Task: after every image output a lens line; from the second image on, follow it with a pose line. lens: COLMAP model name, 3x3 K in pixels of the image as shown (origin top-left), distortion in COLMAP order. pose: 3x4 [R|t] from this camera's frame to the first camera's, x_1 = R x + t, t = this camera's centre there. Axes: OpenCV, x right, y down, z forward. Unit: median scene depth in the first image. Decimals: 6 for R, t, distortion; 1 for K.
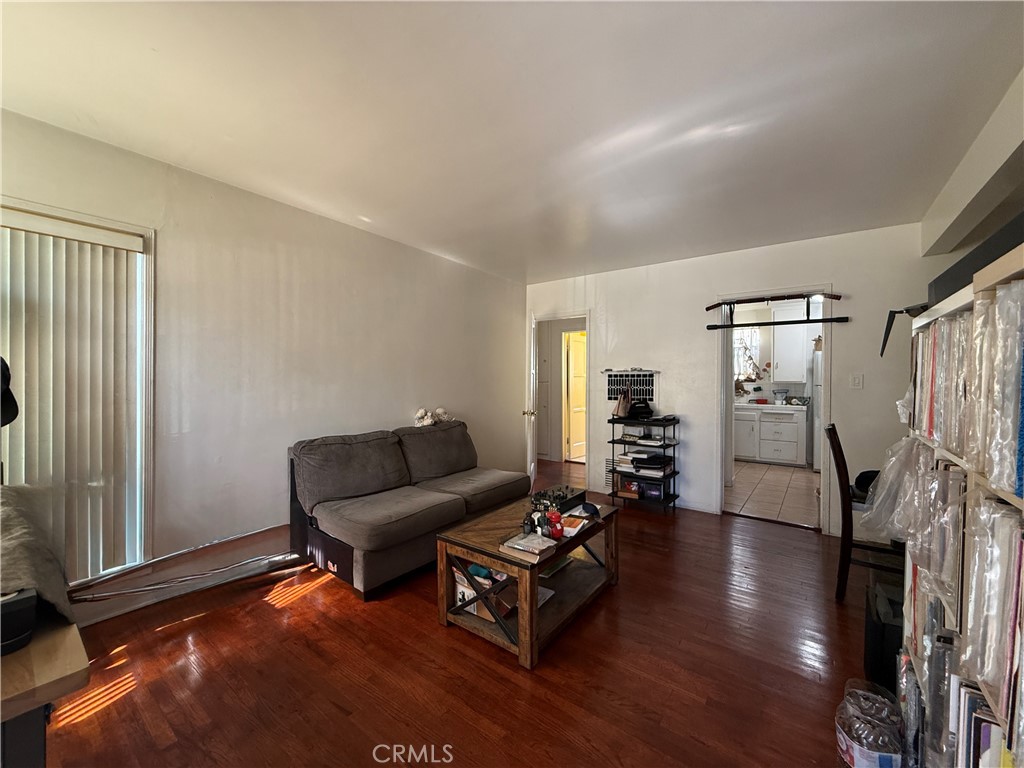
lens RADIAL K [[407.1, 0, 512.0], [0, 407.1, 384.0], [0, 0, 1]] dist [-0.001500, -0.000118]
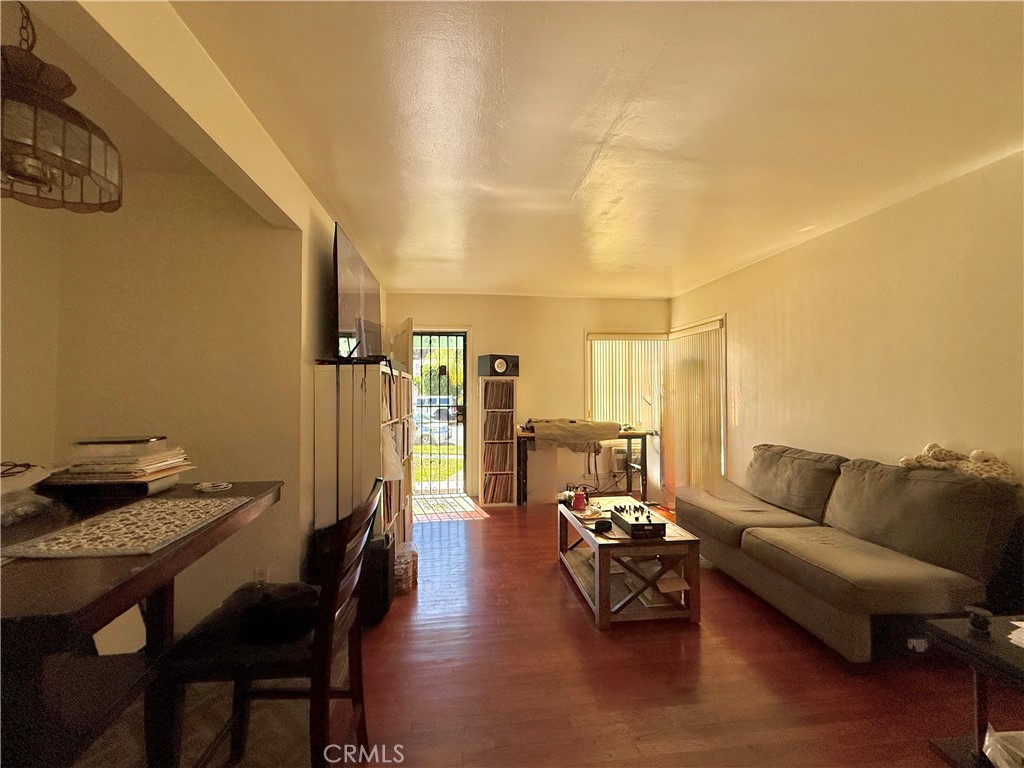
lens RADIAL K [[407.1, 0, 512.0], [0, 407.1, 384.0], [0, 0, 1]] dist [-0.001500, -0.000118]
pose [[-0.724937, -0.016709, -0.688613, 0.950405], [-0.012263, 0.999860, -0.011351, -0.020784], [0.688707, 0.000216, -0.725040, 1.441649]]
